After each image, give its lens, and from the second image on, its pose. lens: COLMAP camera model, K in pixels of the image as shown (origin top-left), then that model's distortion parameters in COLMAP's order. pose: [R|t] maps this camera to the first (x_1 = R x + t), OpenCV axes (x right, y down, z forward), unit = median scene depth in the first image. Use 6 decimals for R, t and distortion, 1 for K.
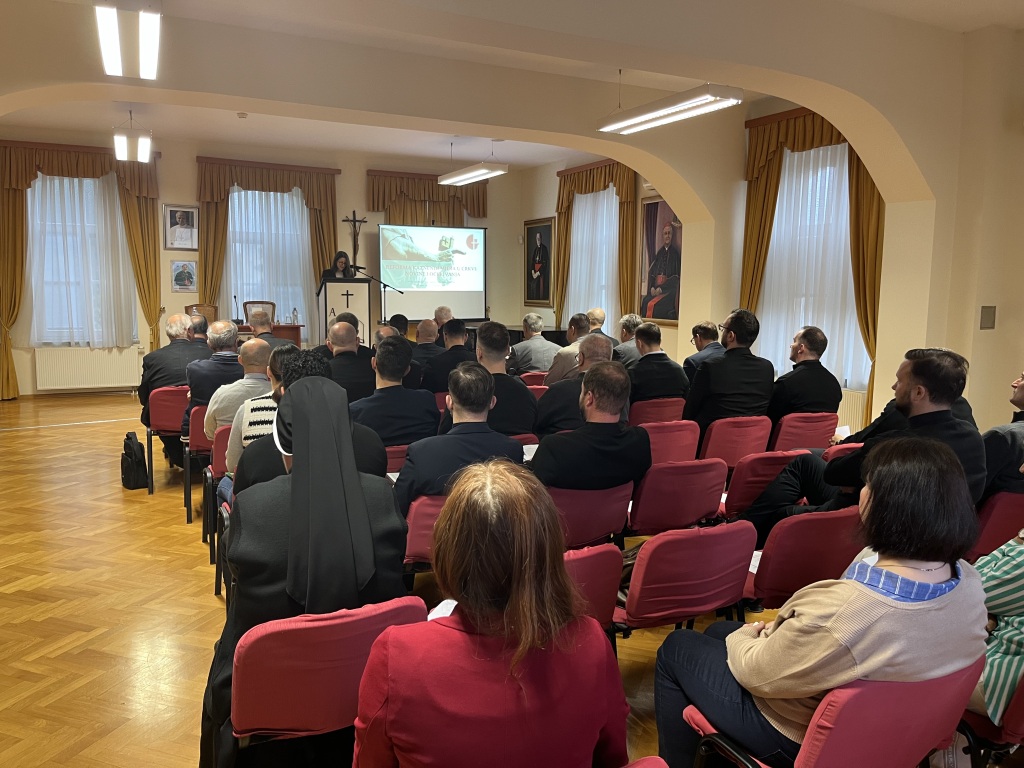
lens RADIAL K [[779.8, 0, 502.9], [0, 779.8, 389.7], [0, 0, 1]] dist [0.054169, -0.074686]
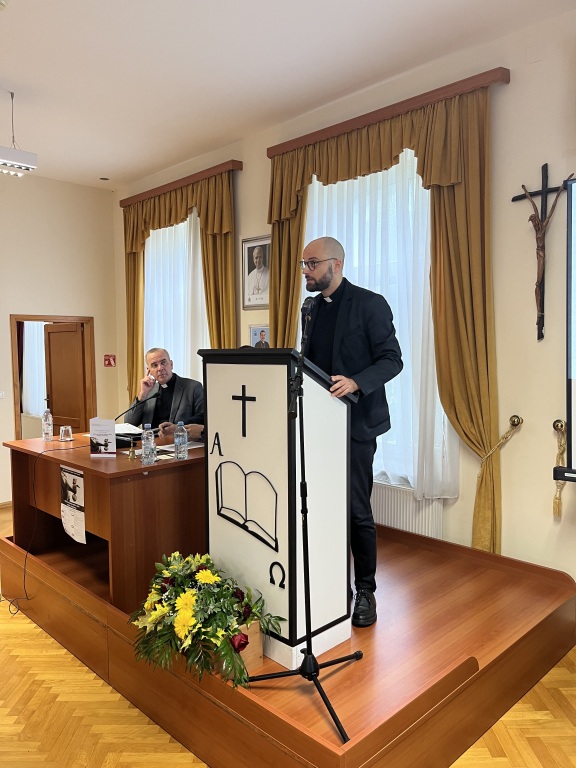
lens RADIAL K [[584.9, 0, 288.2], [0, 584.9, 385.6], [0, 0, 1]] dist [0.054169, -0.074686]
pose [[0.330470, 0.044624, -0.942761, 0.040140], [-0.110546, 0.993836, 0.008291, -0.113465], [0.937320, 0.101478, 0.333366, 0.807437]]
